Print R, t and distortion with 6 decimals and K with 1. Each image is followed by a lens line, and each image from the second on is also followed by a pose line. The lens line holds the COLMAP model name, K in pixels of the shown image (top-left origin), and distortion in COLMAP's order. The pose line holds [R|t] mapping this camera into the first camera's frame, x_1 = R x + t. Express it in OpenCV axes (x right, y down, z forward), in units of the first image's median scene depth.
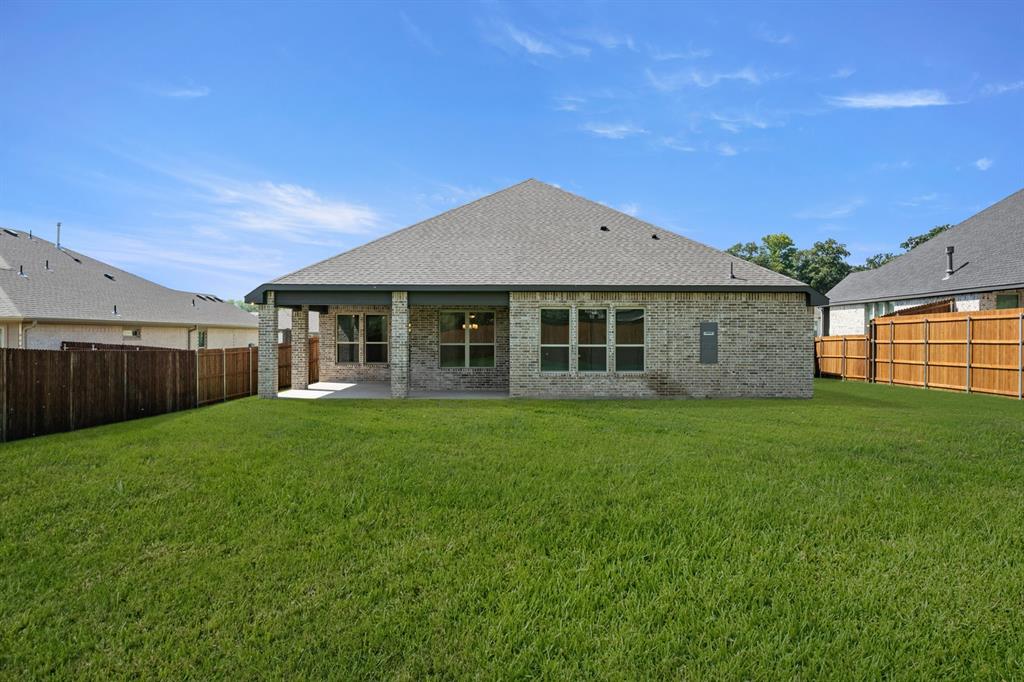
lens RADIAL K [[762.2, 0, 511.5], [0, 762.2, 343.6], [0, 0, 1]] dist [-0.007446, 0.000275]
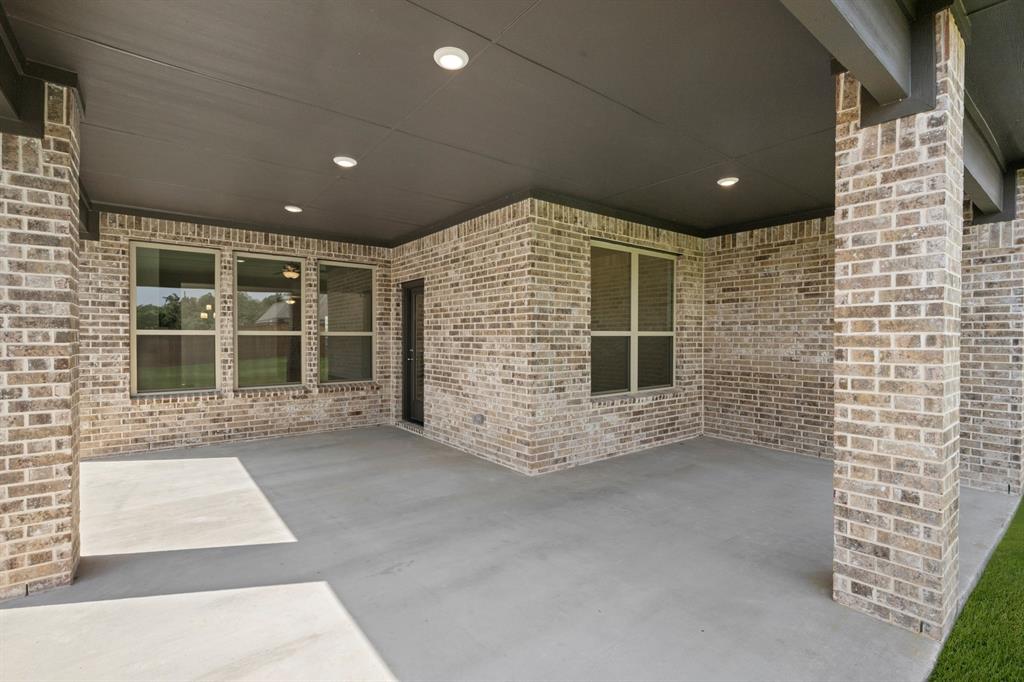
lens RADIAL K [[478.3, 0, 512.5], [0, 478.3, 338.0], [0, 0, 1]] dist [0.002105, 0.000227]
pose [[0.783653, -0.009170, 0.621131, -0.251642], [0.005945, 0.999956, 0.007262, 0.000997], [-0.621170, -0.001999, 0.783673, 0.812735]]
